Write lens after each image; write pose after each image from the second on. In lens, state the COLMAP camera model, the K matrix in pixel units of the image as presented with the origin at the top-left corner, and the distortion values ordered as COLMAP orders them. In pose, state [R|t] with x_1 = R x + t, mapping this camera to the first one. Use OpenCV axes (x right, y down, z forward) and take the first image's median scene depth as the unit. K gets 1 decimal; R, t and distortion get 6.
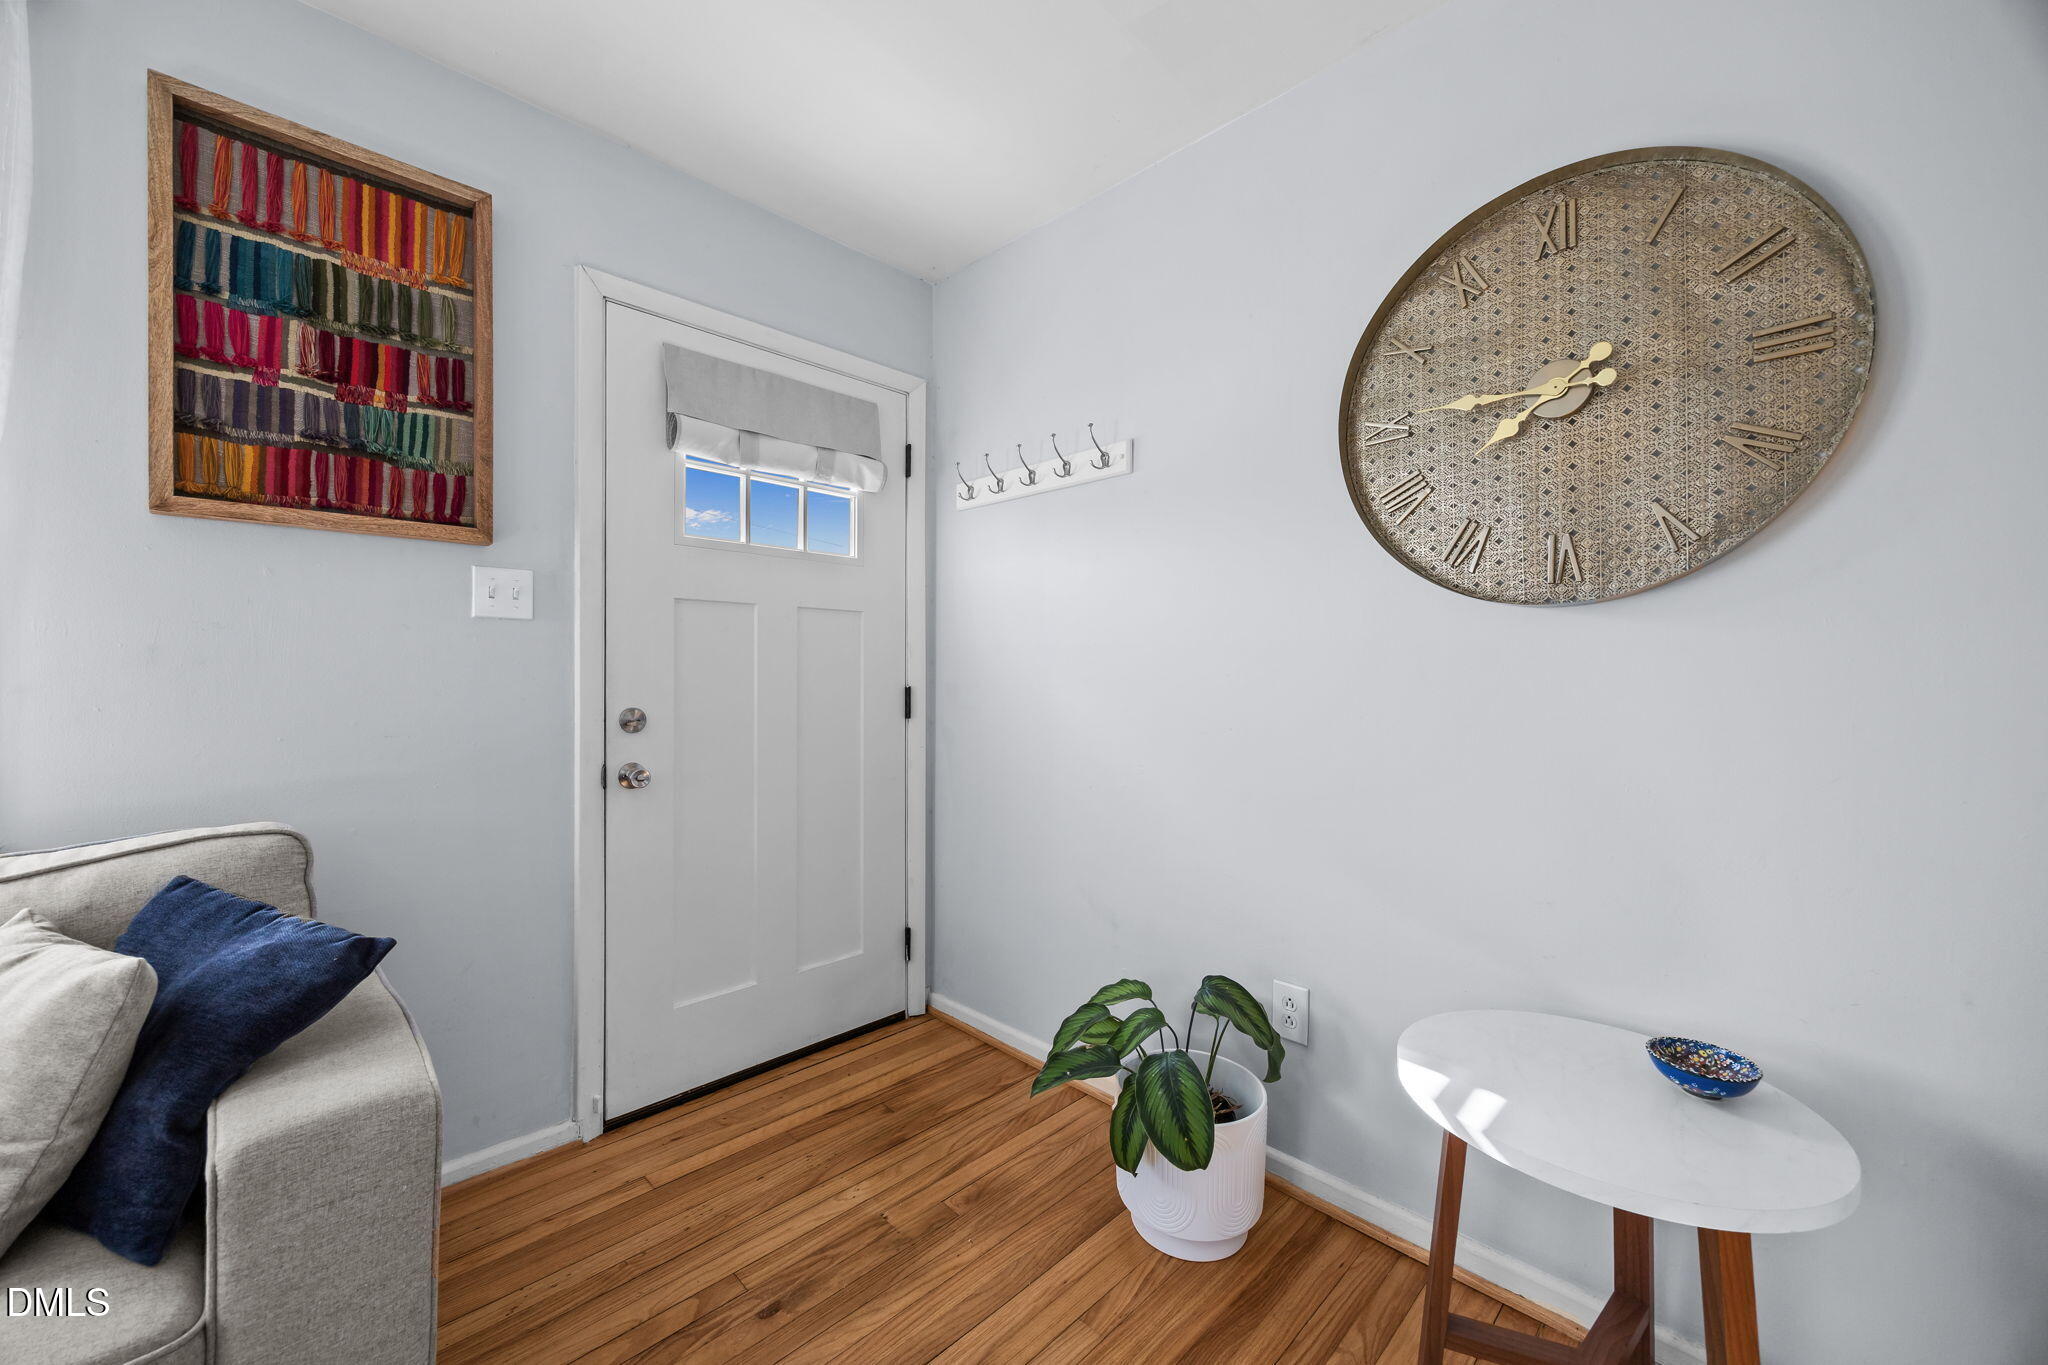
lens RADIAL K [[779.2, 0, 1016.9], [0, 779.2, 678.0], [0, 0, 1]] dist [-0.003495, -0.000201]
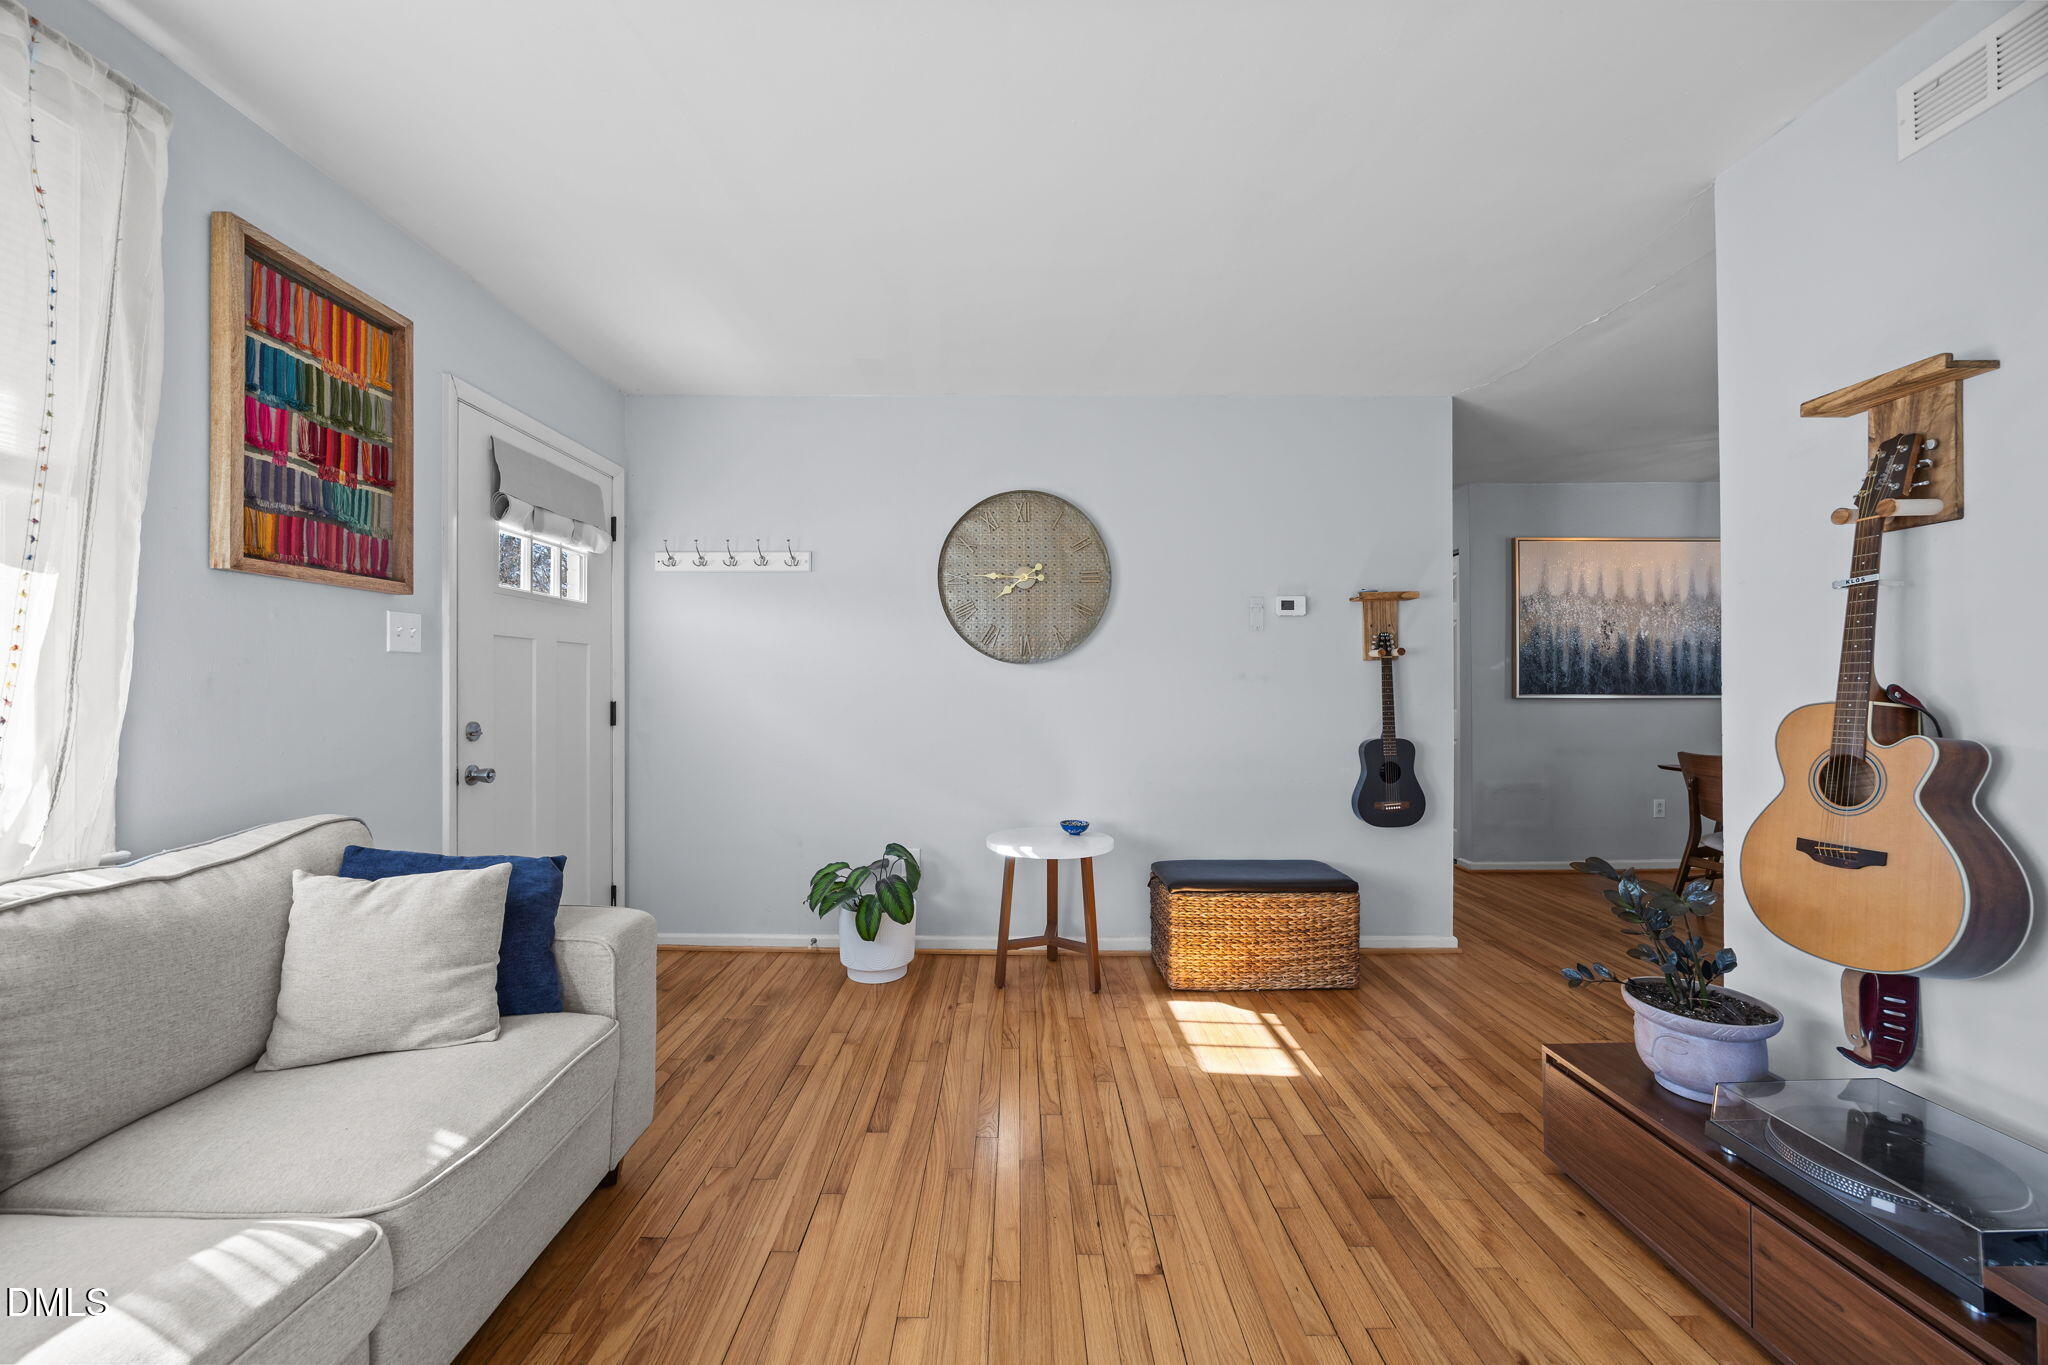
lens RADIAL K [[778.6, 0, 1014.7], [0, 778.6, 684.4], [0, 0, 1]] dist [-0.002211, 0.000104]
pose [[0.708351, -0.002101, 0.705857, -0.952001], [0.003469, 0.999994, -0.000505, -0.023429], [-0.705852, 0.002806, 0.708354, -0.652640]]
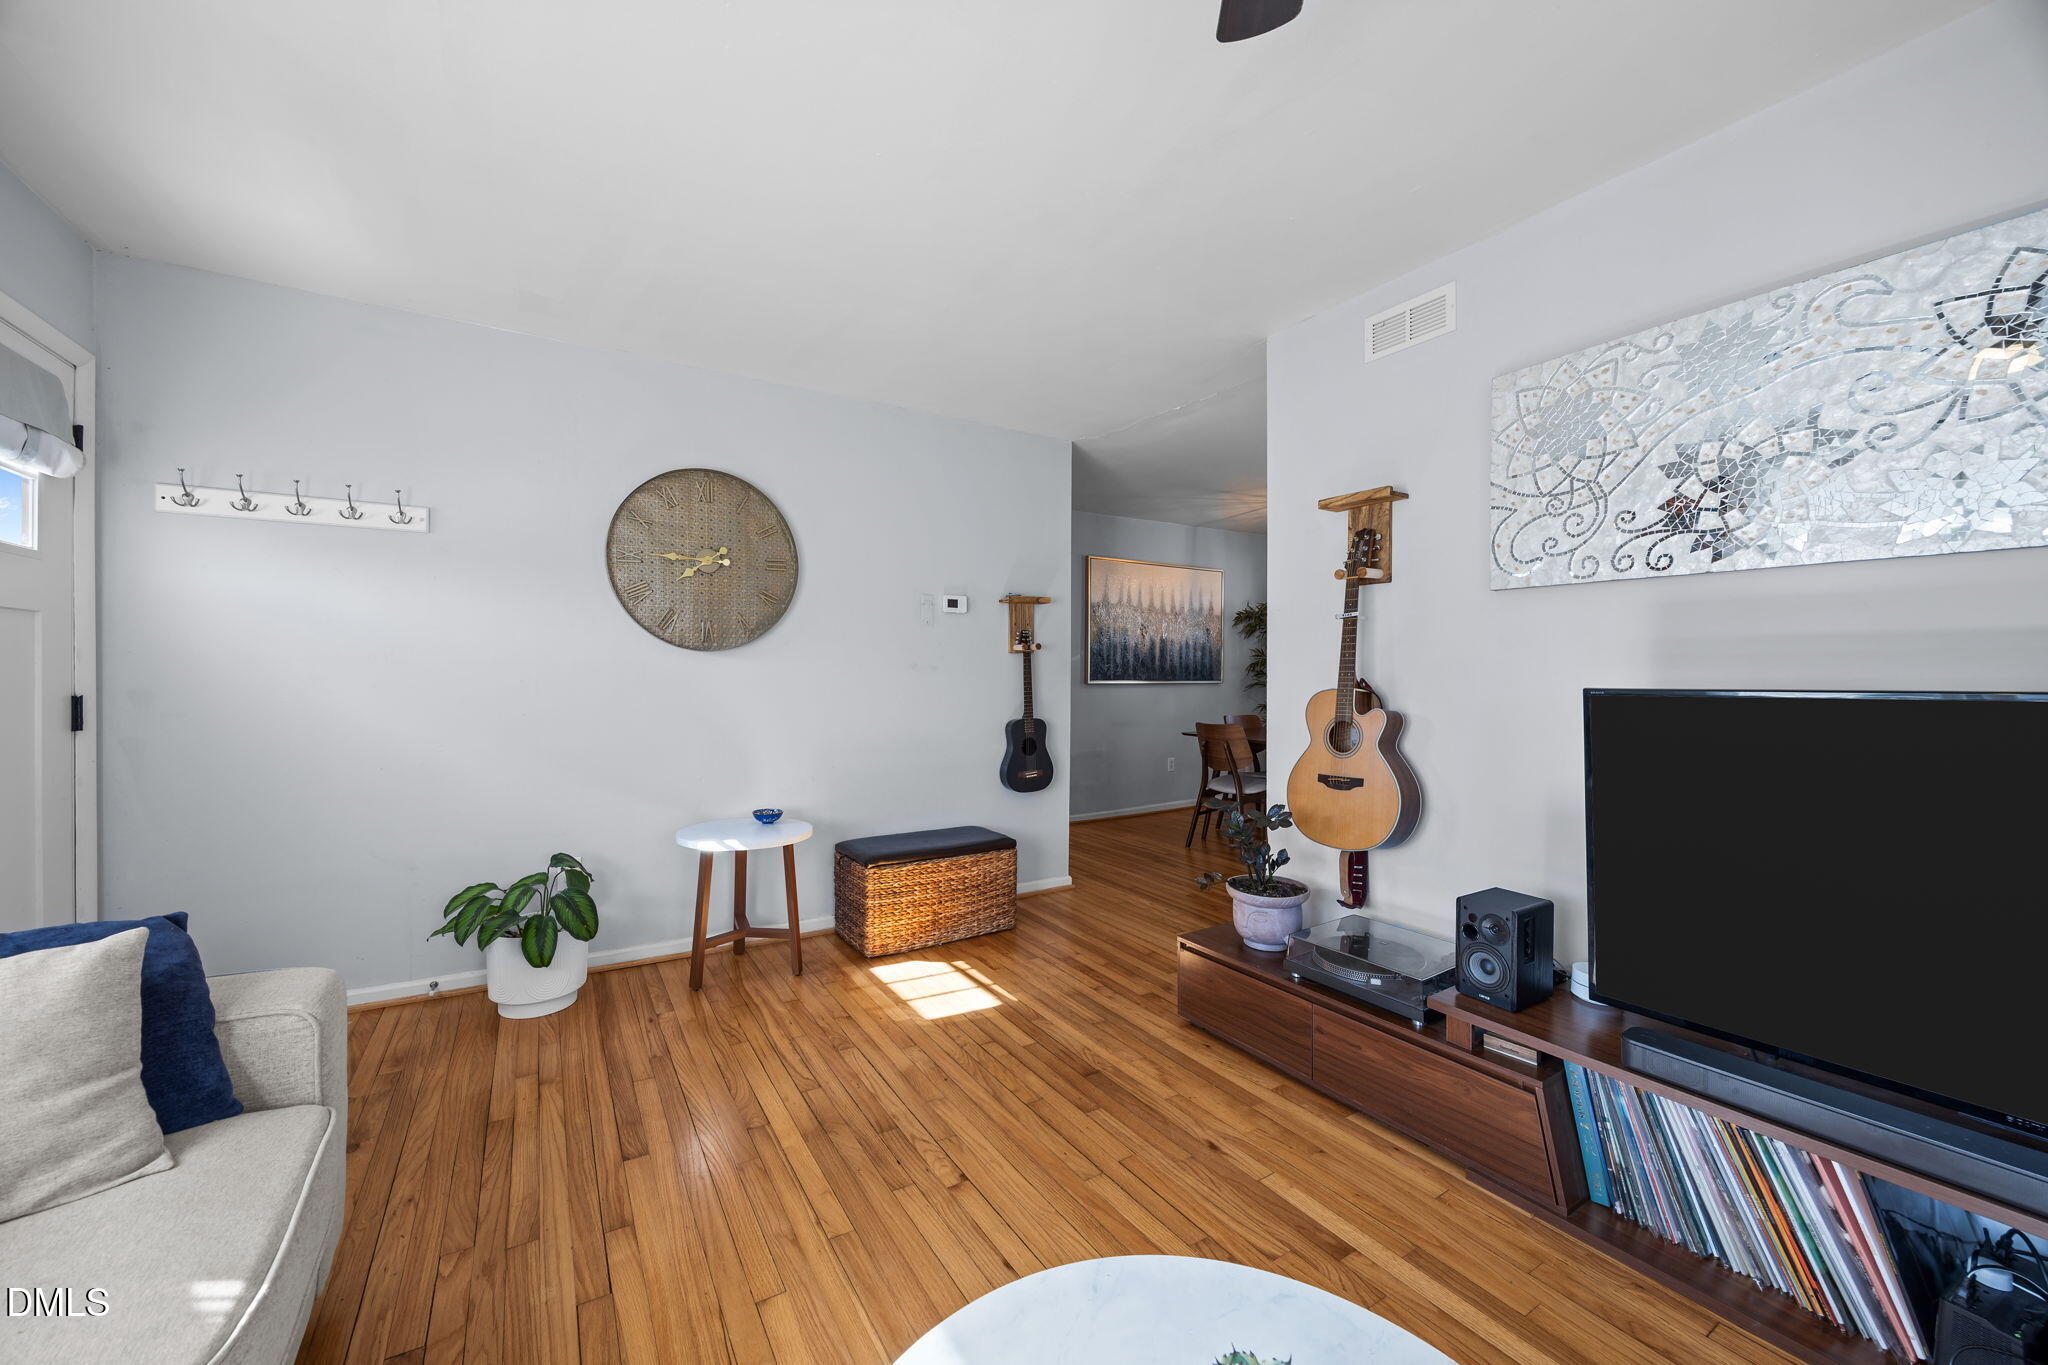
lens RADIAL K [[779.2, 0, 1016.9], [0, 779.2, 678.0], [0, 0, 1]] dist [-0.003495, -0.000201]
pose [[0.228137, -0.011423, 0.973562, -1.234538], [-0.003222, 0.999917, 0.012487, -0.038496], [-0.973624, -0.005986, 0.228081, -0.411322]]
